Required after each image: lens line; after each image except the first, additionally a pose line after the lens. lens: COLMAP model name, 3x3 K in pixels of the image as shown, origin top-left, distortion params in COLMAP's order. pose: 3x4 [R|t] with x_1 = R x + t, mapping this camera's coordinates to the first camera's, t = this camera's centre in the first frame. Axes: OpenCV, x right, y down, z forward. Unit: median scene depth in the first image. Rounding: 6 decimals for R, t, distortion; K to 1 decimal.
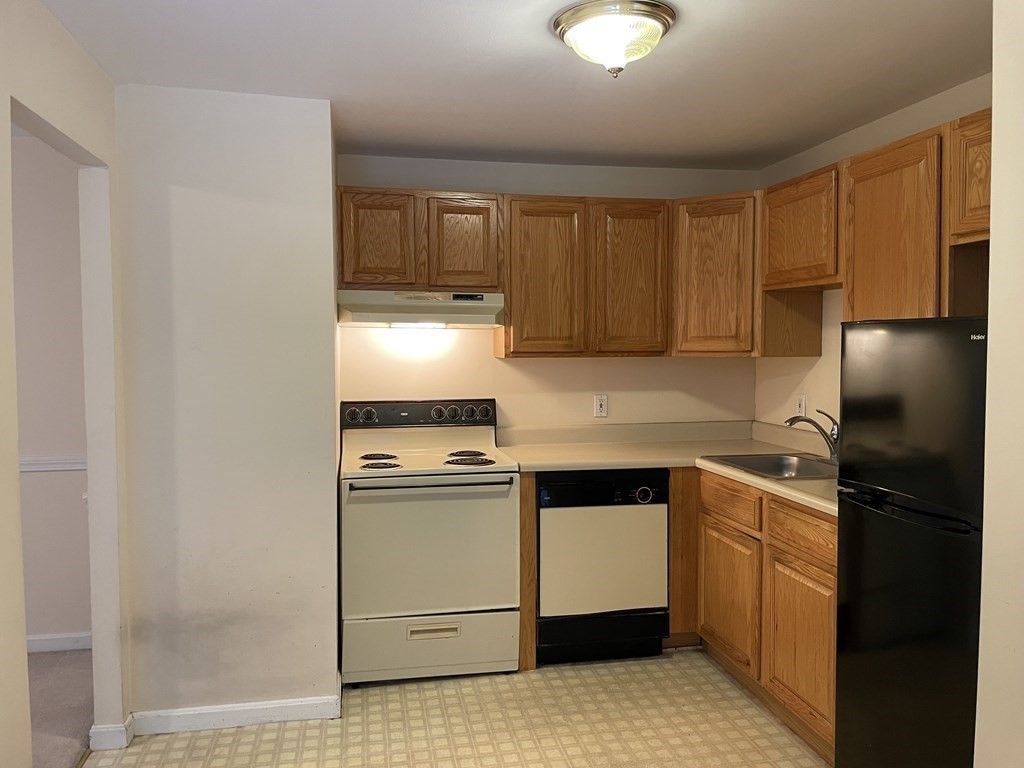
lens RADIAL K [[777.5, 0, 514.8], [0, 777.5, 381.7], [0, 0, 1]] dist [0.097040, -0.134230]
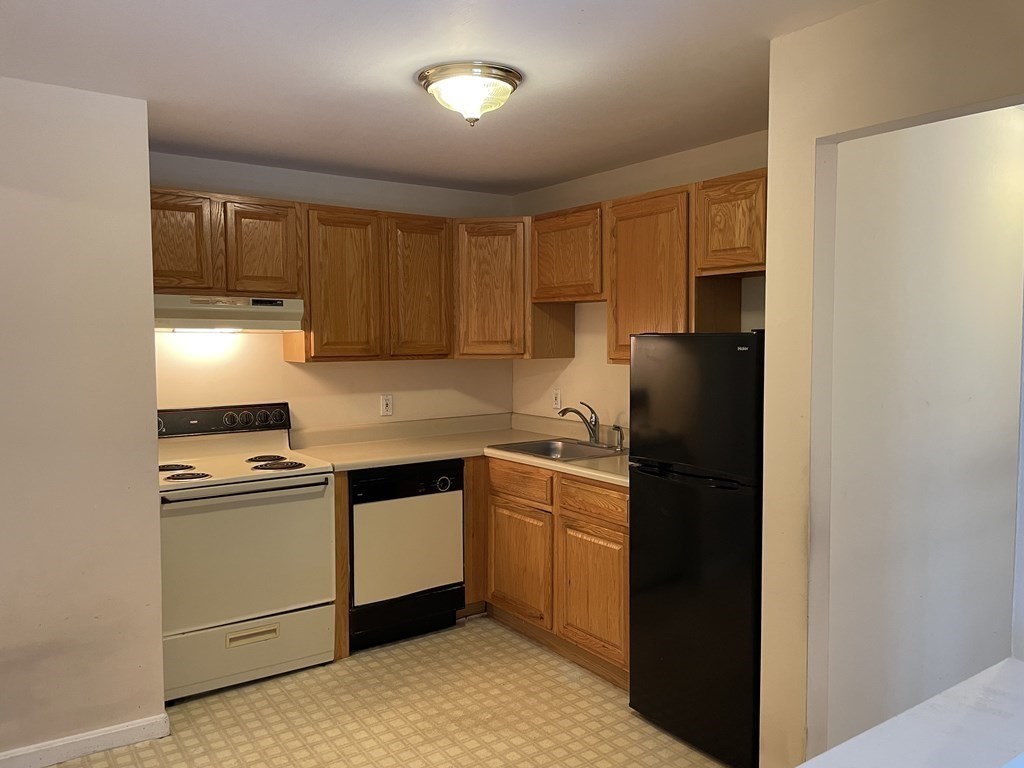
lens RADIAL K [[777.5, 0, 514.8], [0, 777.5, 381.7], [0, 0, 1]] dist [0.097040, -0.134230]
pose [[0.914272, -0.024732, 0.404345, -0.194278], [0.021637, 0.999691, 0.012222, -0.012865], [-0.404522, -0.002426, 0.914525, -0.060707]]
